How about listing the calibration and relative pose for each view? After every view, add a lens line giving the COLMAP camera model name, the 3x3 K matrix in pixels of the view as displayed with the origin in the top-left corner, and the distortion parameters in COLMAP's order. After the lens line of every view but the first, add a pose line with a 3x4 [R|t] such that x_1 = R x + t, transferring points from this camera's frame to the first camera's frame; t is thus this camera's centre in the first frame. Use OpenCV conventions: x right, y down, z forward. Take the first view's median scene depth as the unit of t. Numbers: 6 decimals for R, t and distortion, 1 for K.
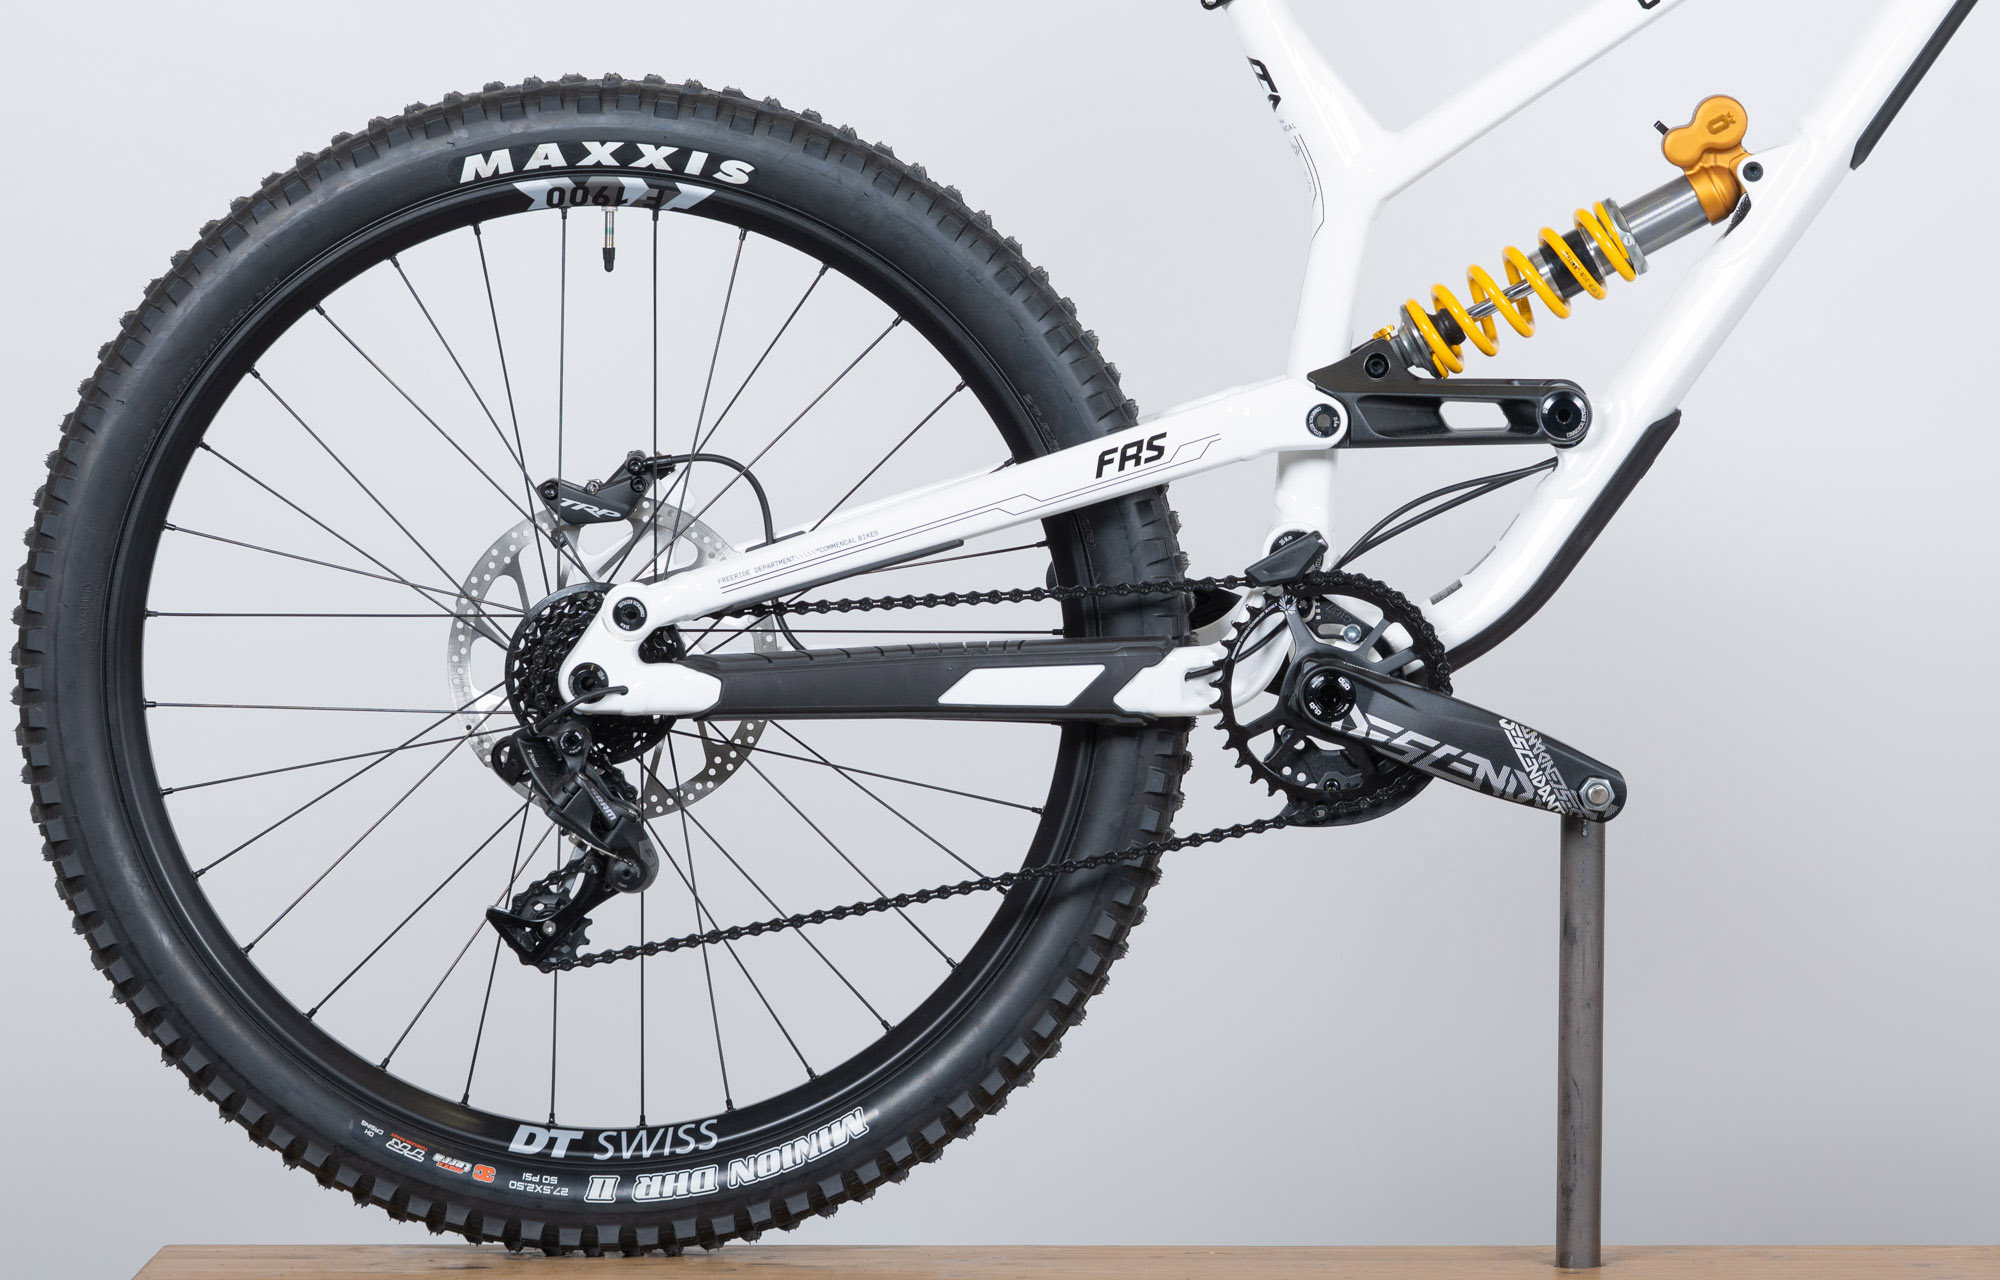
lens RADIAL K [[12567.3, 0, 990.1], [0, 12567.3, 659.0], [0, 0, 1]] dist [0.326922, 0.000000]
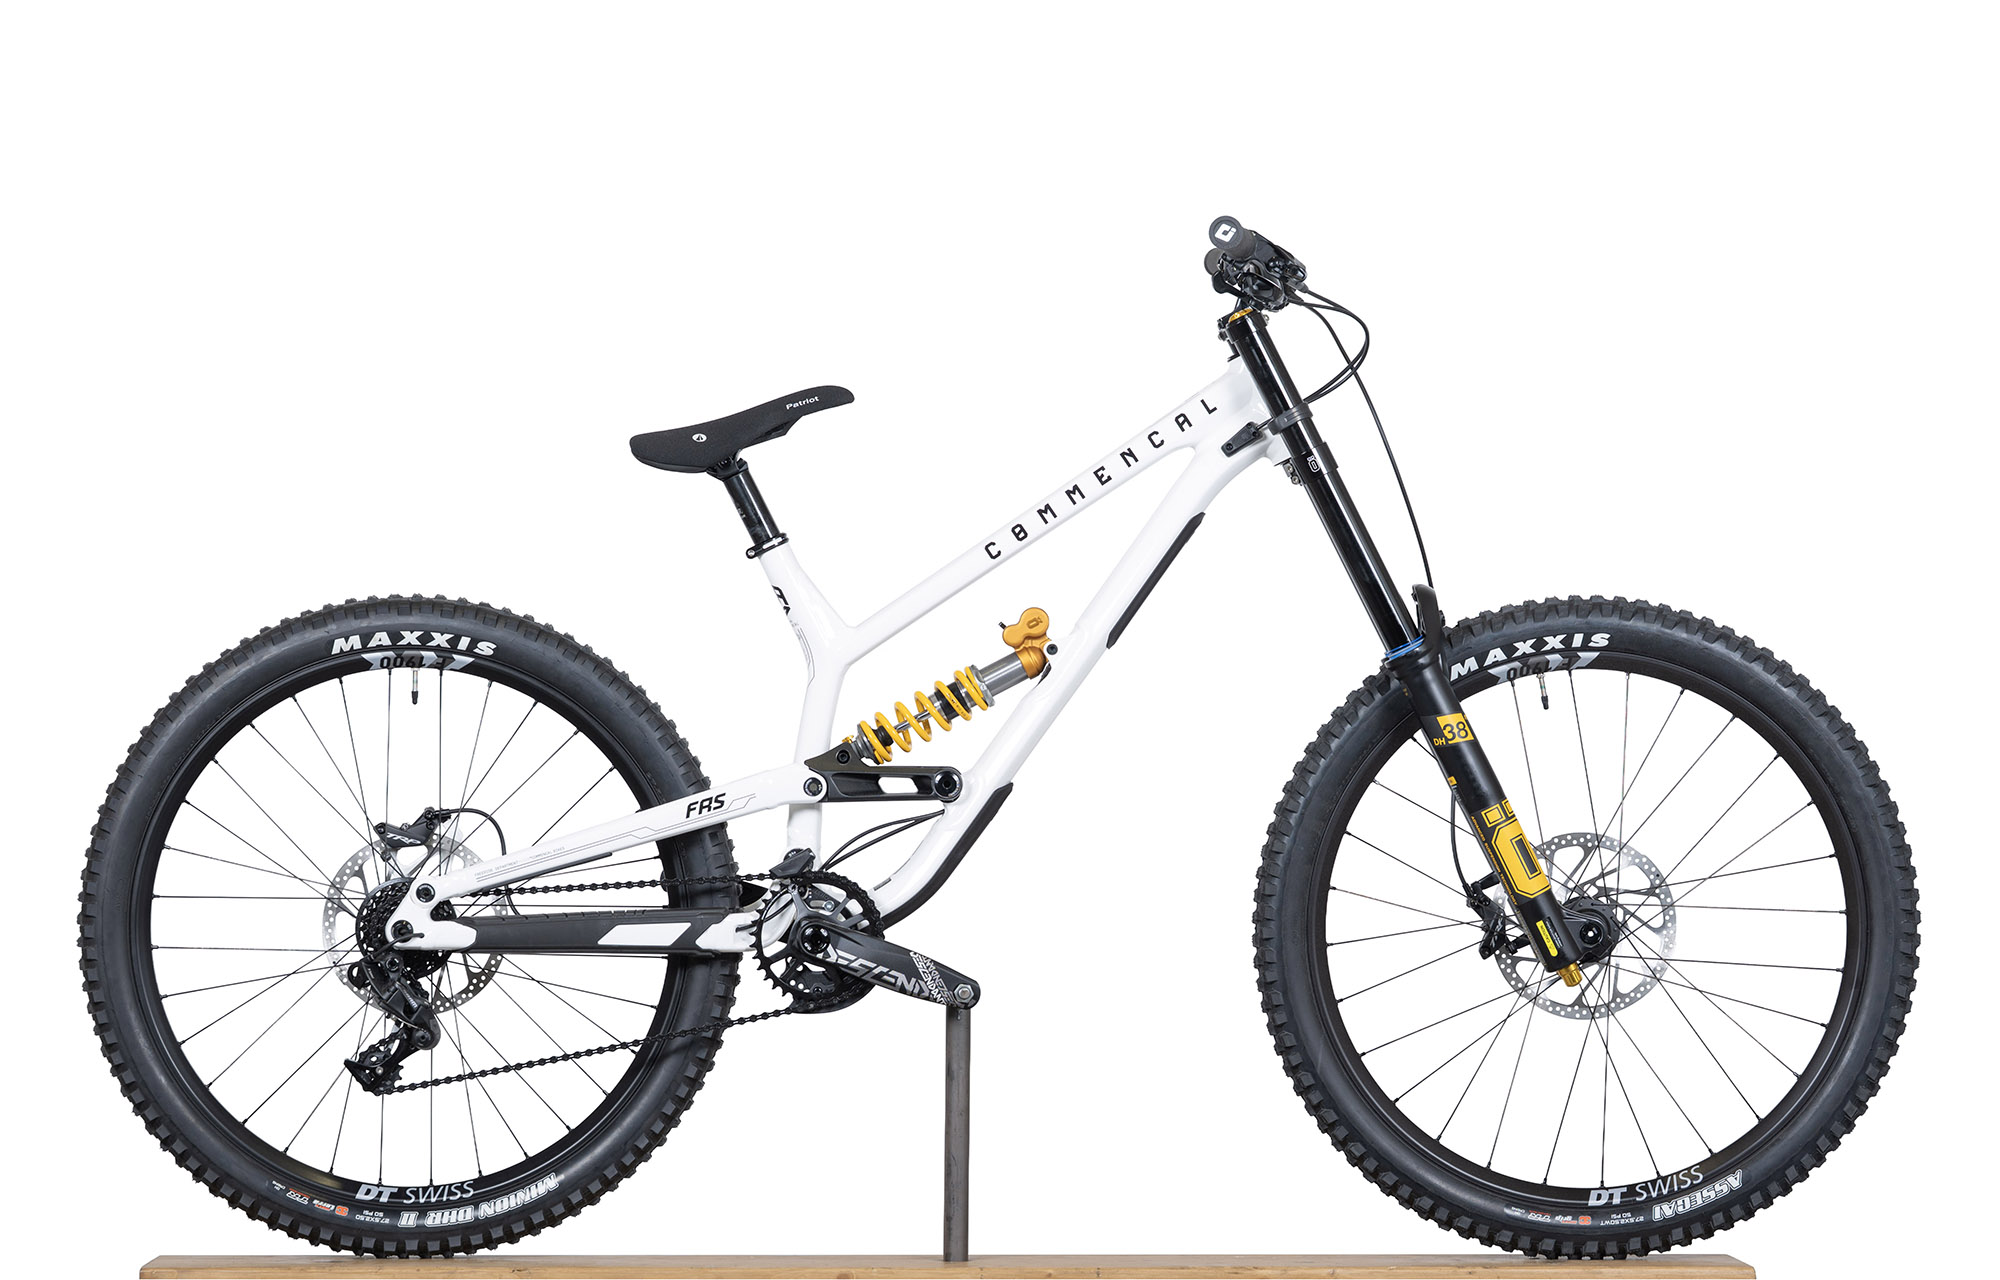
lens RADIAL K [[12567.3, 0, 1005.0], [0, 12567.3, 642.7], [0, 0, 1]] dist [0.326922, 0.000000]
pose [[0.999816, 0.003050, 0.018956, 0.019669], [-0.002025, 0.998544, -0.053897, 0.056710], [-0.019093, 0.053849, 0.998367, -0.786995]]
